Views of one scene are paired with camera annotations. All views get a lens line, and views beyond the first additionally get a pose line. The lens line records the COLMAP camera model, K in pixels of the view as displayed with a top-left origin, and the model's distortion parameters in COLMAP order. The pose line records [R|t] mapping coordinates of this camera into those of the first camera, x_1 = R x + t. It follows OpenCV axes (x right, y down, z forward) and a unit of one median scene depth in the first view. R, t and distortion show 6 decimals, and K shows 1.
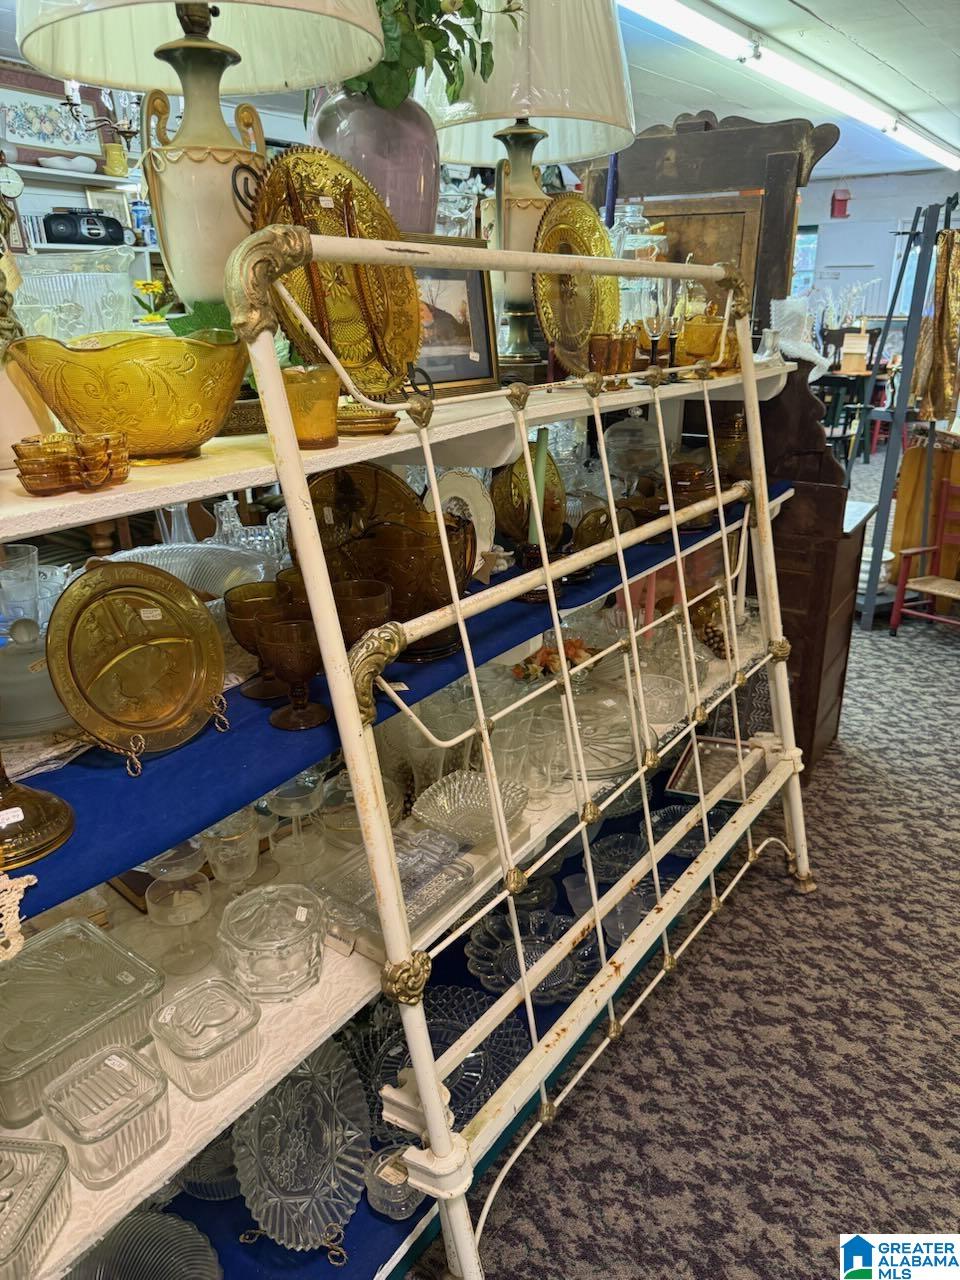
lens RADIAL K [[924.2, 0, 481.6], [0, 924.2, 642.3], [0, 0, 1]] dist [-0.000181, -0.008208]
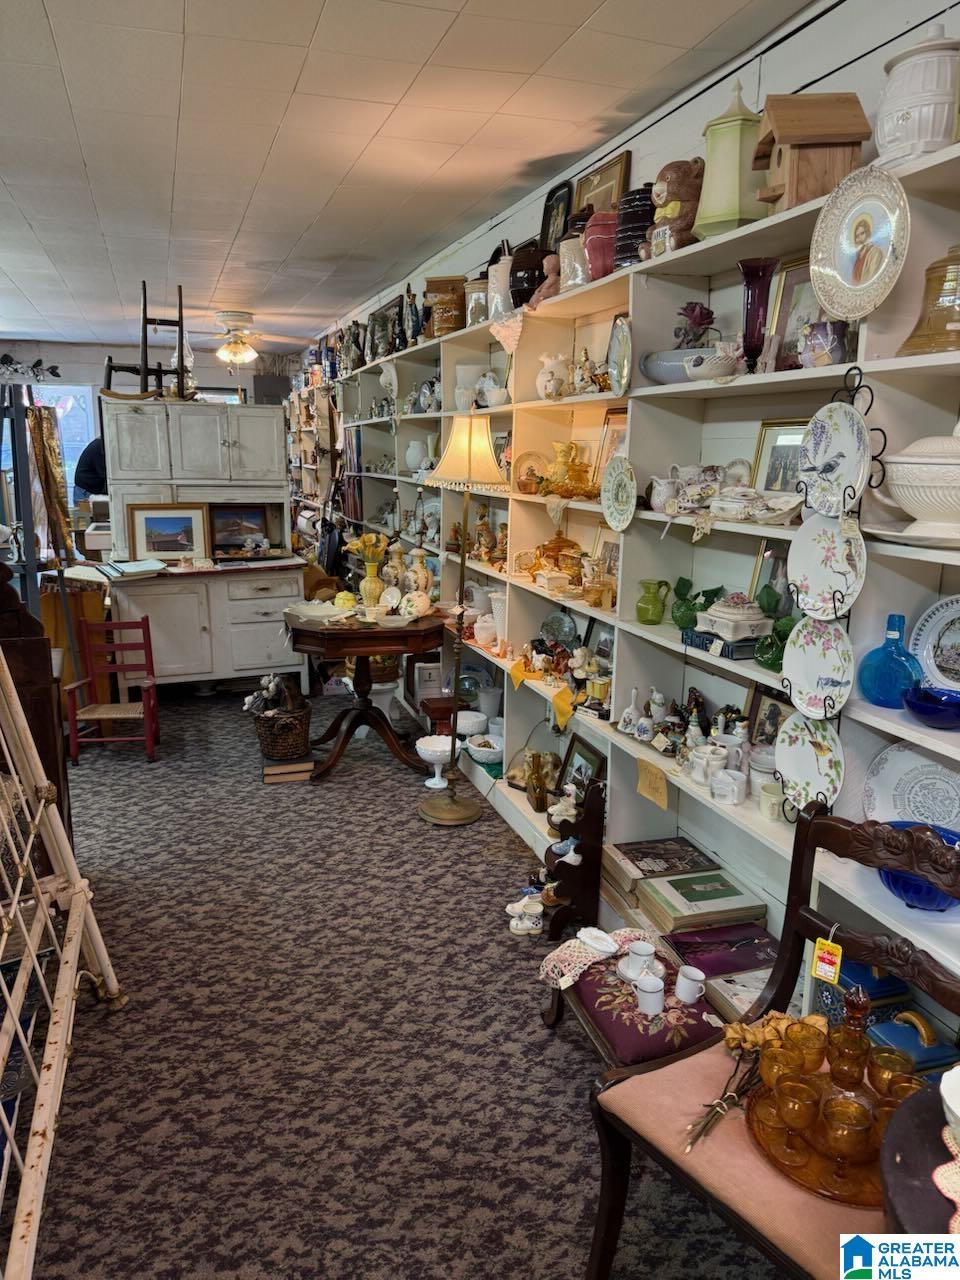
lens RADIAL K [[924.2, 0, 492.0], [0, 924.2, 649.5], [0, 0, 1]] dist [-0.000181, -0.008208]
pose [[0.560977, -0.165100, 0.811201, -0.231334], [0.274753, 0.961498, 0.005687, -0.017760], [-0.780907, 0.219690, 0.584740, -0.057322]]
